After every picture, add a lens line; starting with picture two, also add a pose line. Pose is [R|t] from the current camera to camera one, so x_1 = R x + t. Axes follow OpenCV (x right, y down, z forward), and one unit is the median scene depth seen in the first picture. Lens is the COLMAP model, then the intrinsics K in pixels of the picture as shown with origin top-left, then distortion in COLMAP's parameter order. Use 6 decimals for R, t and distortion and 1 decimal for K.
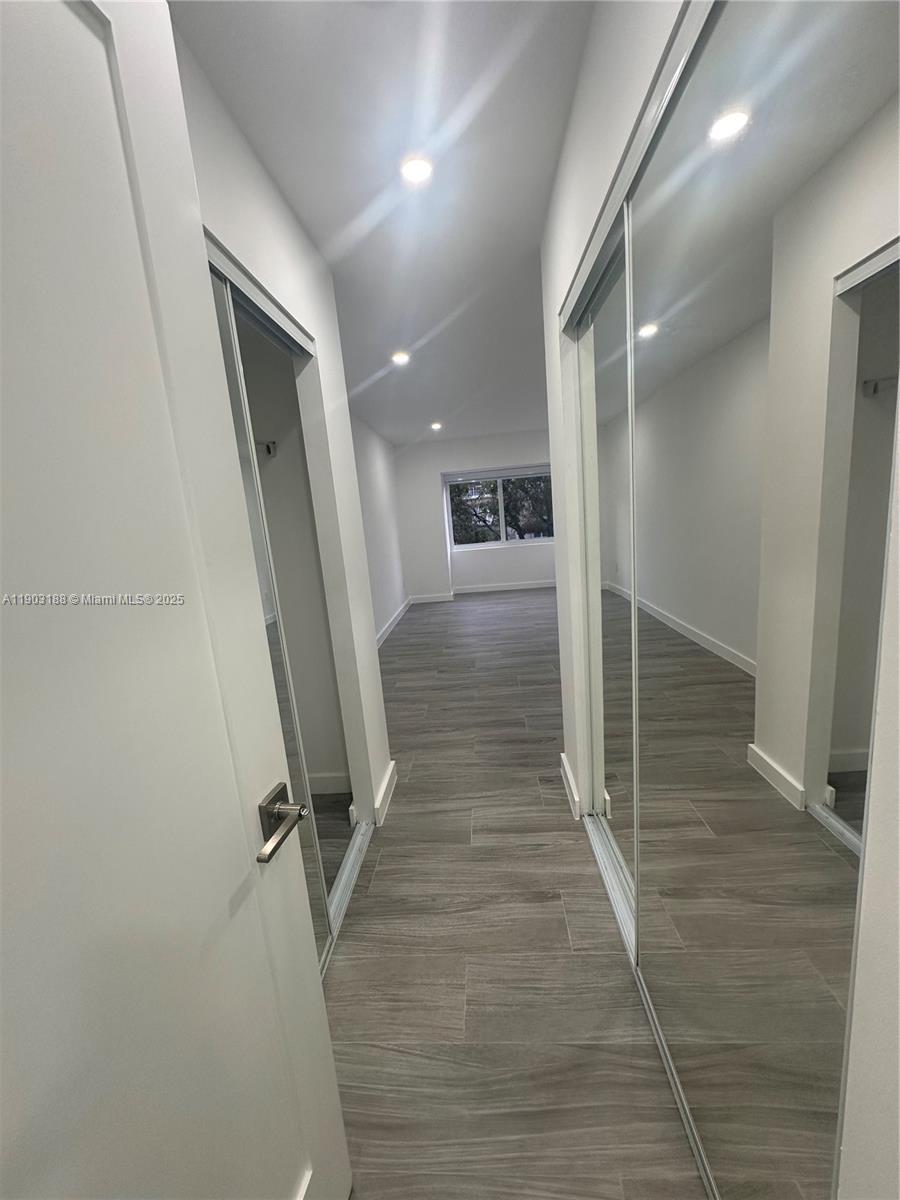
lens RADIAL K [[479.6, 0, 450.0], [0, 479.6, 600.0], [0, 0, 1]] dist [-0.001388, -0.000452]
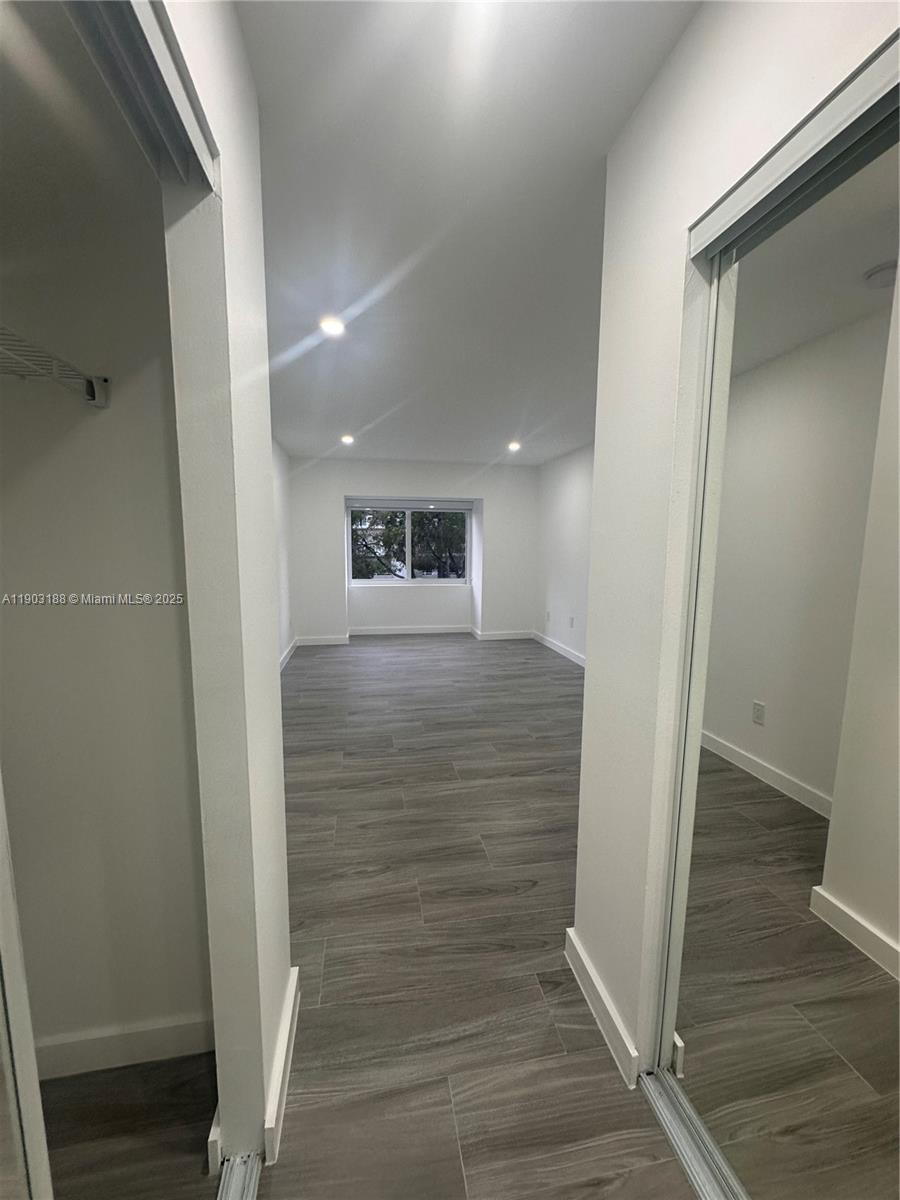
lens RADIAL K [[479.6, 0, 450.0], [0, 479.6, 600.0], [0, 0, 1]] dist [-0.001388, -0.000452]
pose [[0.966206, 0.064127, 0.249666, -0.071196], [-0.047203, 0.996200, -0.073197, -0.044306], [-0.253411, 0.058939, 0.965561, 0.240734]]
